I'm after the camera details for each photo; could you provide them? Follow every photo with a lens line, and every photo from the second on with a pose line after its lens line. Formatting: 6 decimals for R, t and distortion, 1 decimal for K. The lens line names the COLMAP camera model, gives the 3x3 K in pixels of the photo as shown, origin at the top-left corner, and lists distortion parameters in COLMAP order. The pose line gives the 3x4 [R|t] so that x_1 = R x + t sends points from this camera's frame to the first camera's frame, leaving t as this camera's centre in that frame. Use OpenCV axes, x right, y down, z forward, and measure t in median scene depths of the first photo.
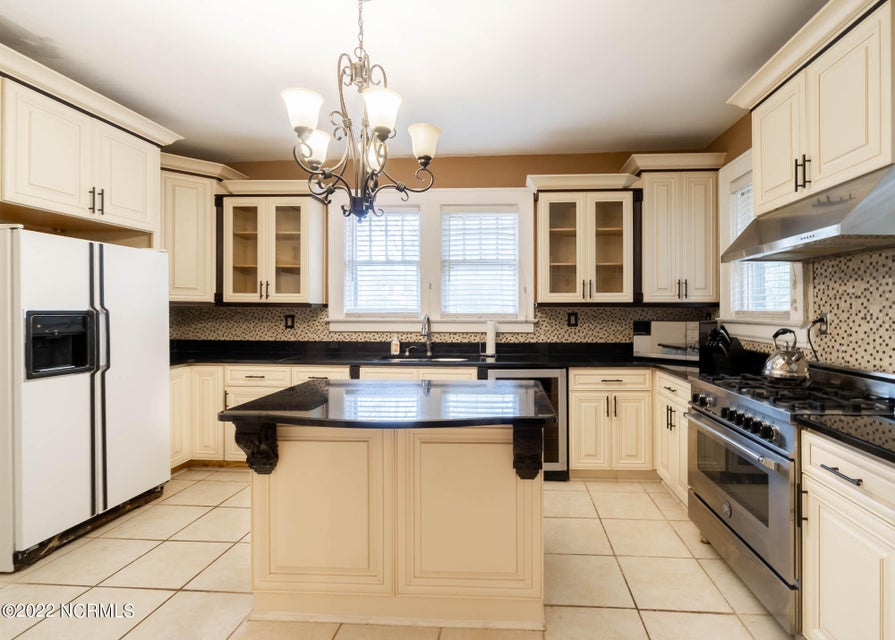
lens RADIAL K [[440.2, 0, 481.4], [0, 440.2, 308.4], [0, 0, 1]] dist [0.000138, -0.000078]
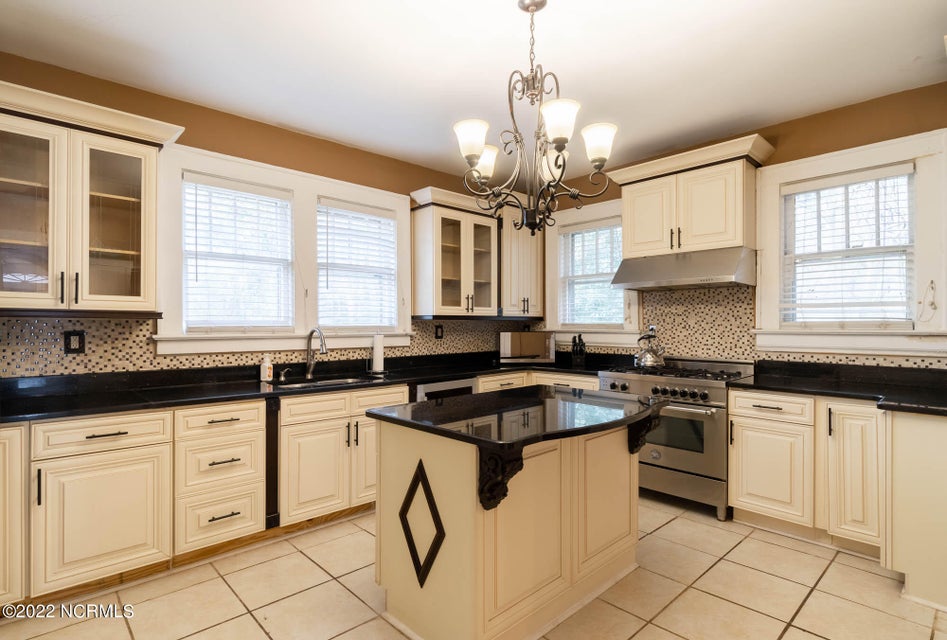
lens RADIAL K [[484.9, 0, 473.5], [0, 484.9, 320.0], [0, 0, 1]] dist [0.000171, 0.000080]
pose [[0.682395, 0.004819, 0.730967, -0.568947], [-0.003418, 0.999988, -0.003402, 0.001010], [-0.730975, -0.000177, 0.682404, 0.168898]]
